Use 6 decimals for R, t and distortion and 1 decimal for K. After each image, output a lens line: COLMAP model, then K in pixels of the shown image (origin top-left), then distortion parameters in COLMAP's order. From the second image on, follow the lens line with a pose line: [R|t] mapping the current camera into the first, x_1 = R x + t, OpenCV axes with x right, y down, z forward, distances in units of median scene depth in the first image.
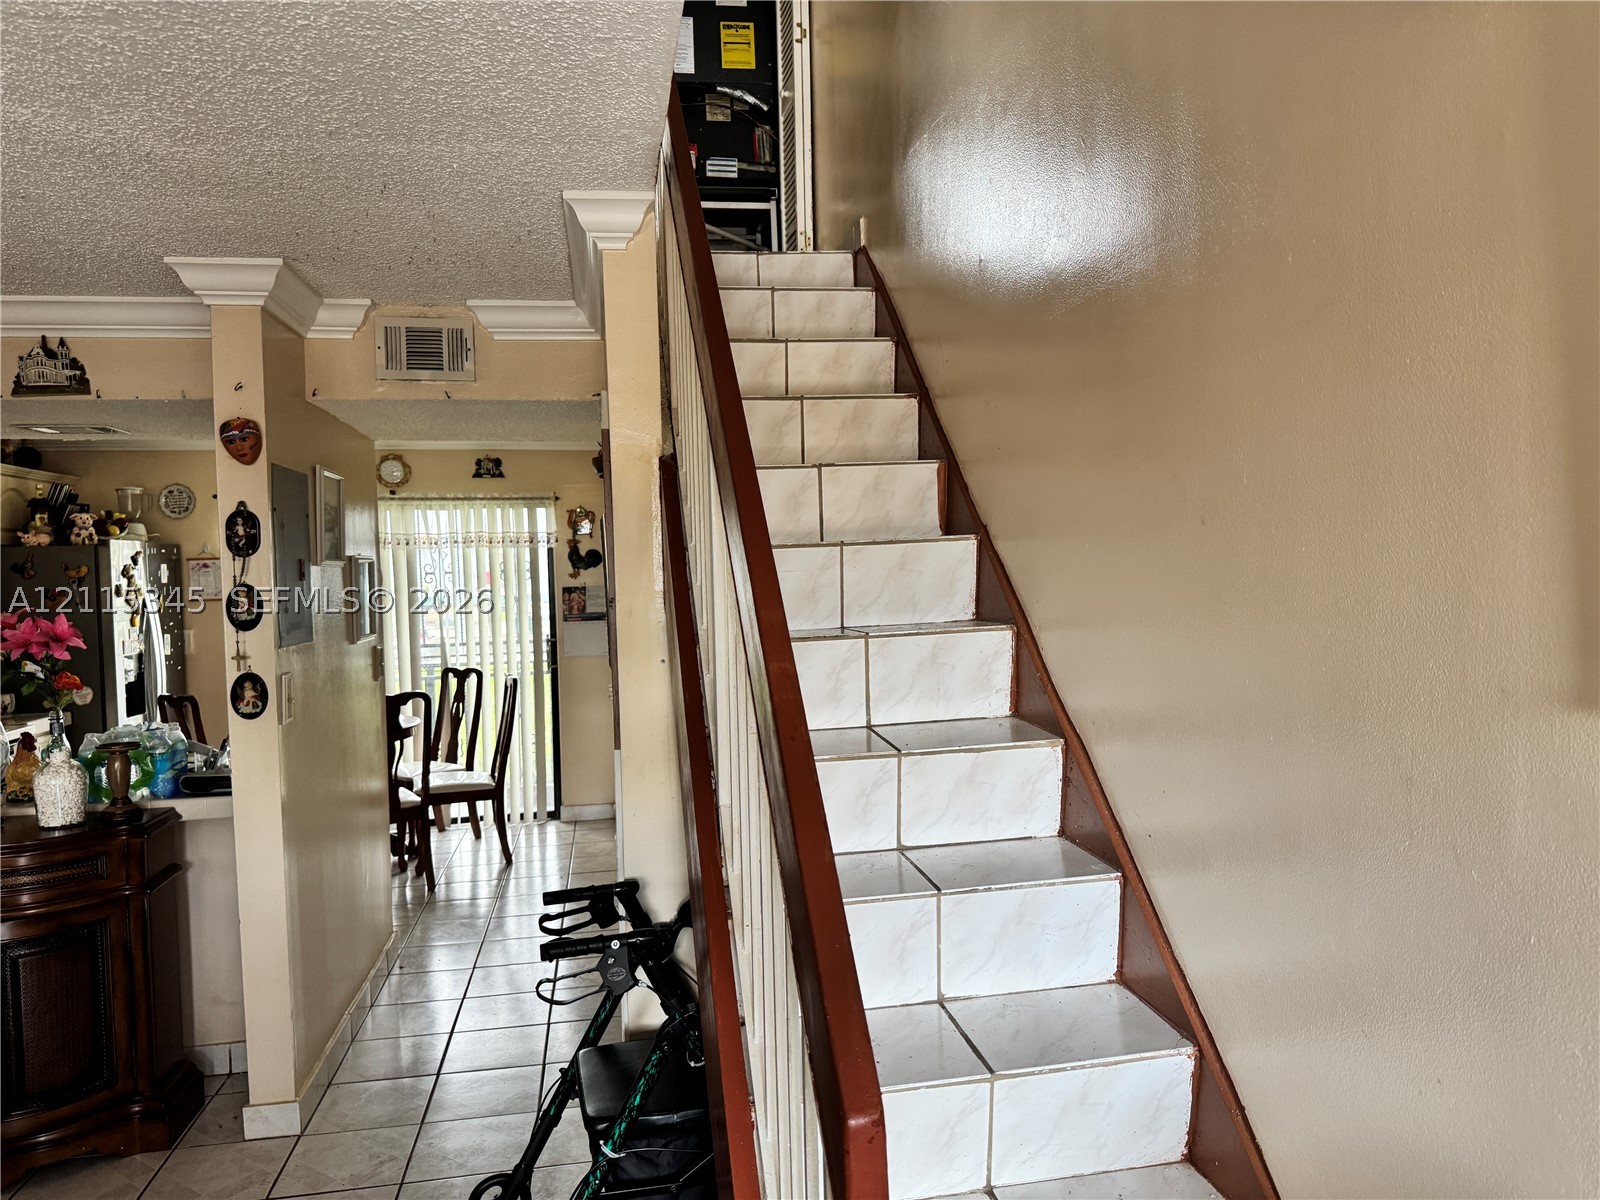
lens RADIAL K [[1144.2, 0, 811.3], [0, 1144.2, 611.7], [0, 0, 1]] dist [0.060726, -0.069295]
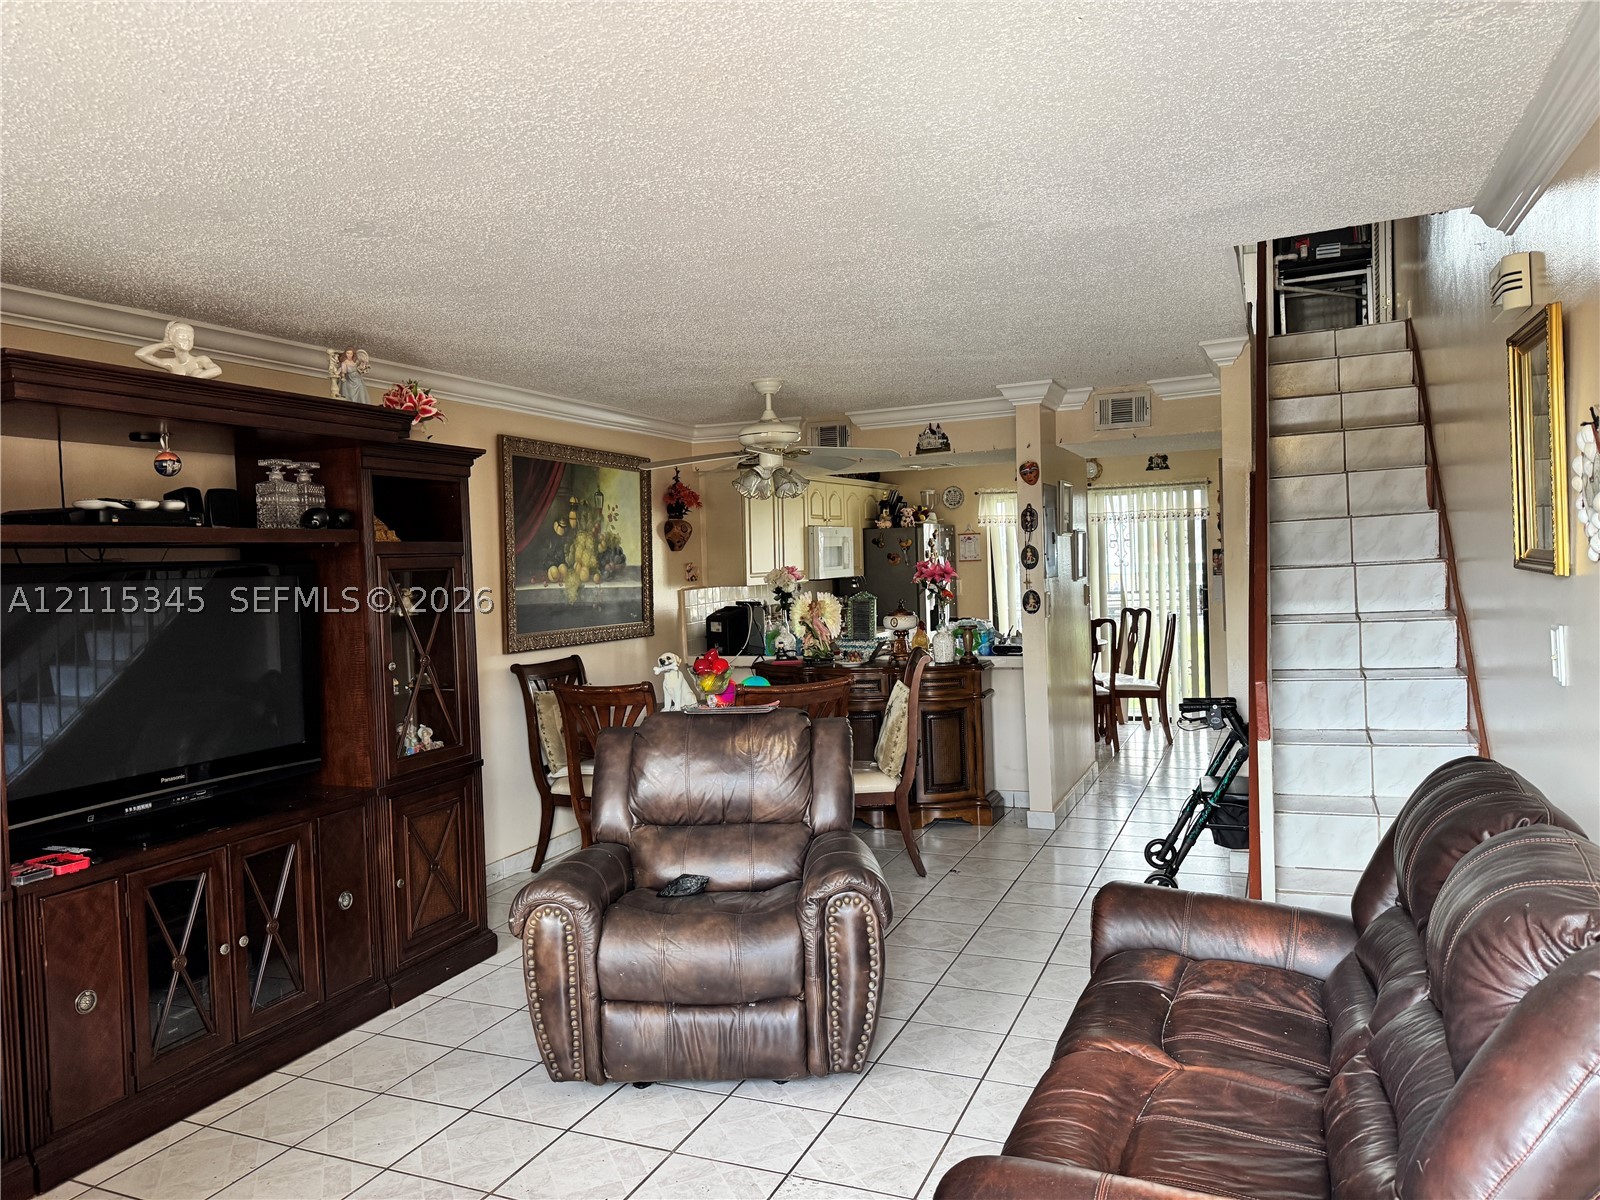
lens RADIAL K [[1144.2, 0, 767.4], [0, 1144.2, 600.4], [0, 0, 1]] dist [0.060726, -0.069295]
pose [[0.824405, 0.012370, -0.565865, 0.216306], [-0.003574, 0.999855, 0.016650, 0.033450], [0.565989, -0.011704, 0.824330, -0.748705]]
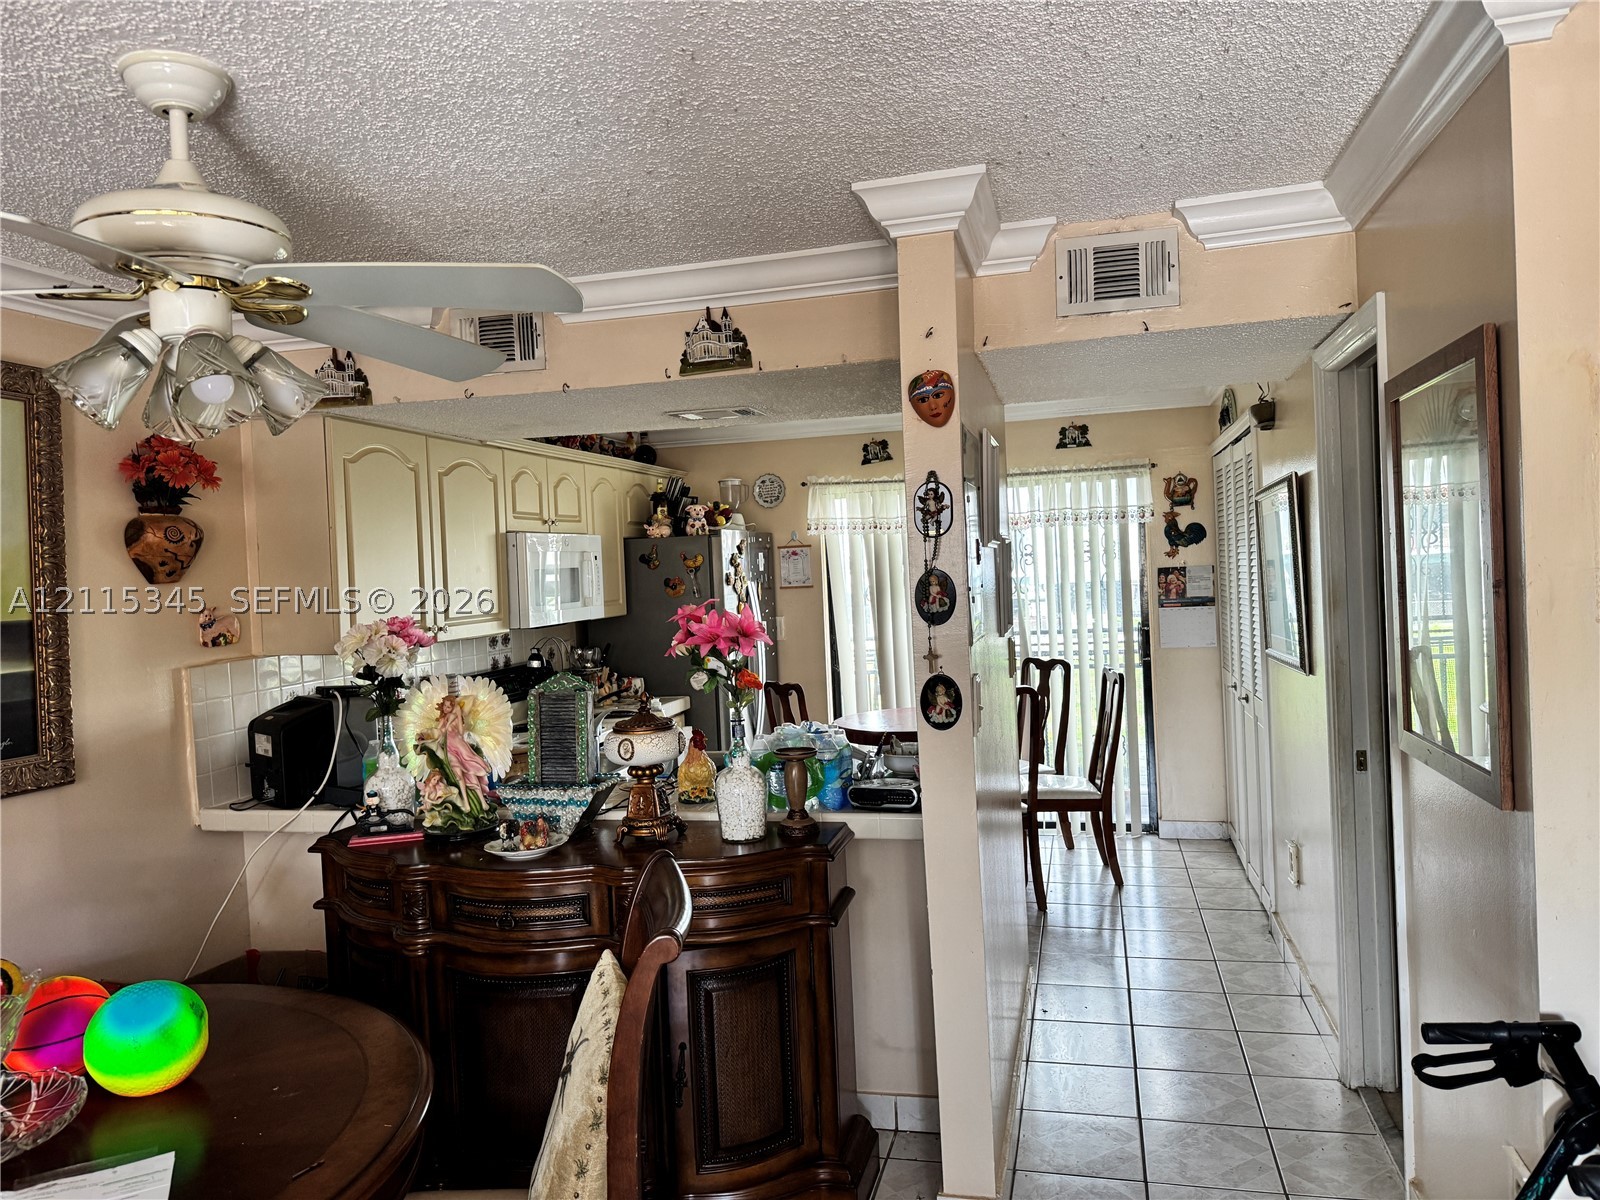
lens RADIAL K [[1144.2, 0, 792.7], [0, 1144.2, 591.0], [0, 0, 1]] dist [0.060726, -0.069295]
pose [[0.909437, -0.010132, -0.415718, -0.204909], [0.009035, 0.999949, -0.004607, -0.004027], [0.415744, 0.000434, 0.909482, 0.173979]]
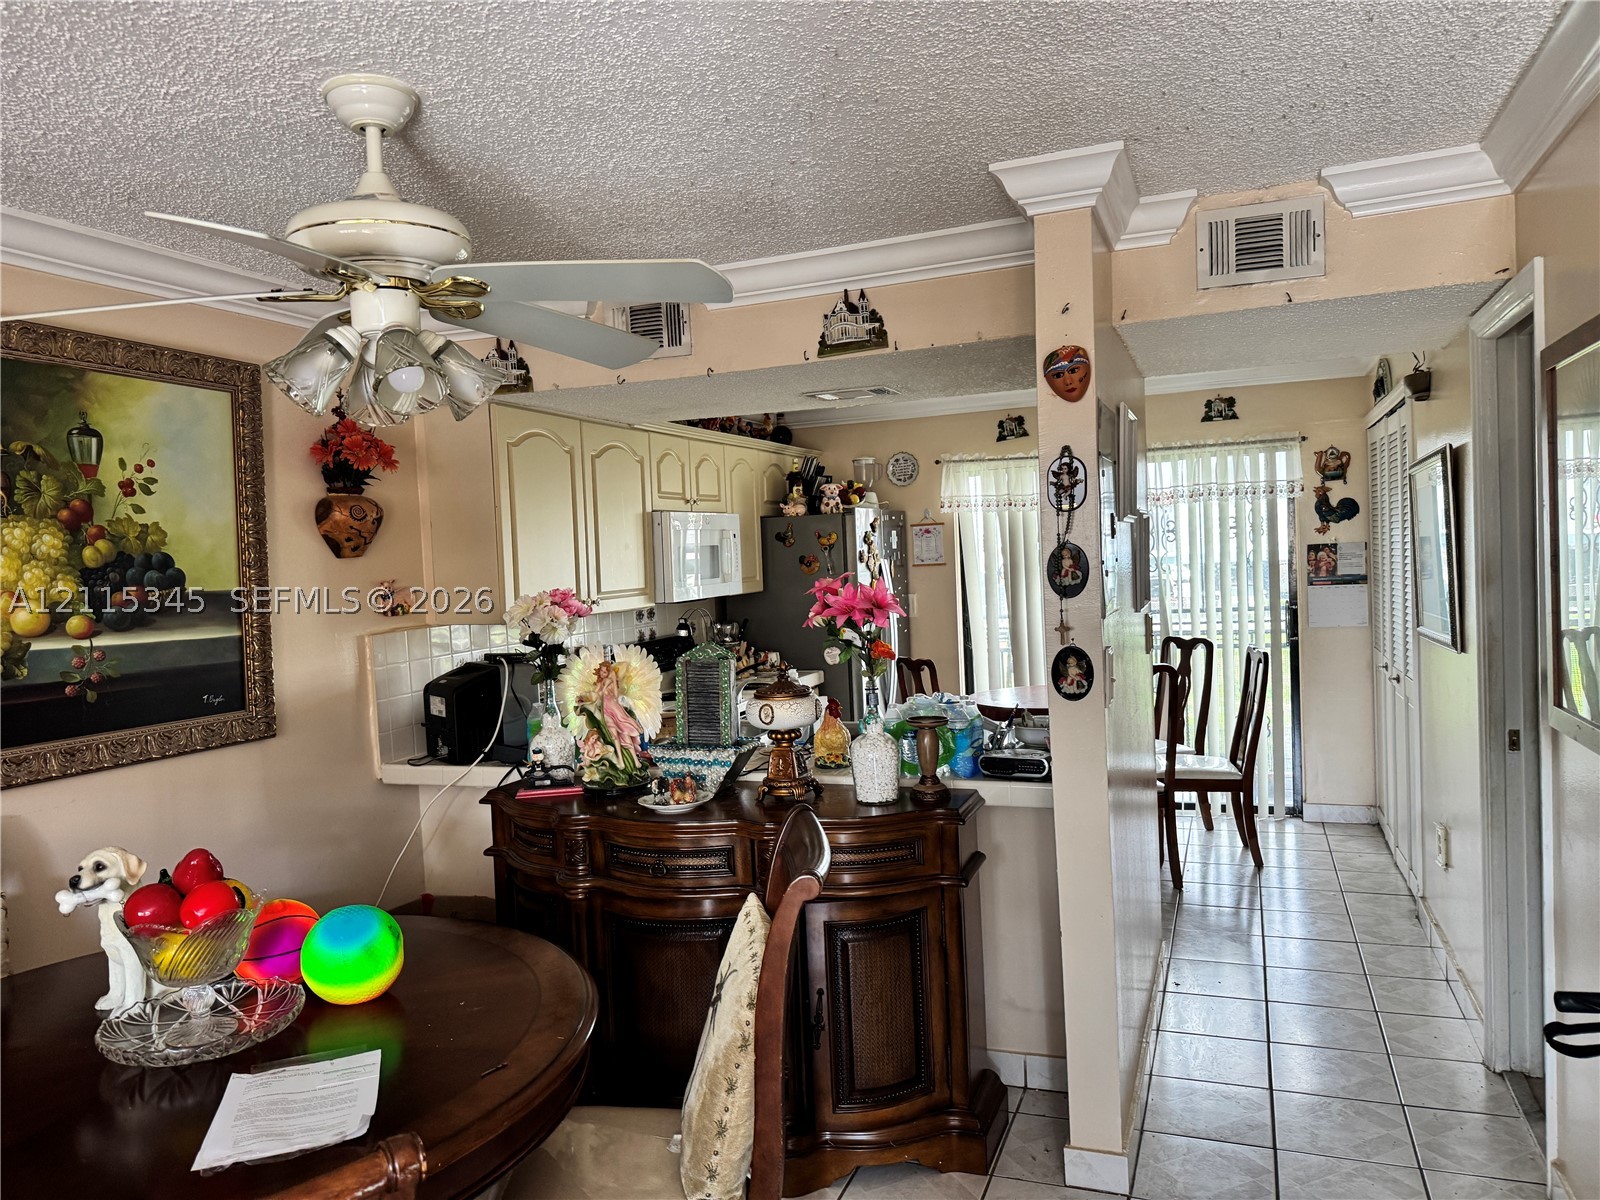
lens RADIAL K [[1144.2, 0, 785.8], [0, 1144.2, 605.7], [0, 0, 1]] dist [0.060726, -0.069295]
pose [[0.852606, 0.007892, -0.522495, -0.191809], [0.005845, 0.999679, 0.024637, 0.000568], [0.522522, -0.024059, 0.852286, 0.143530]]
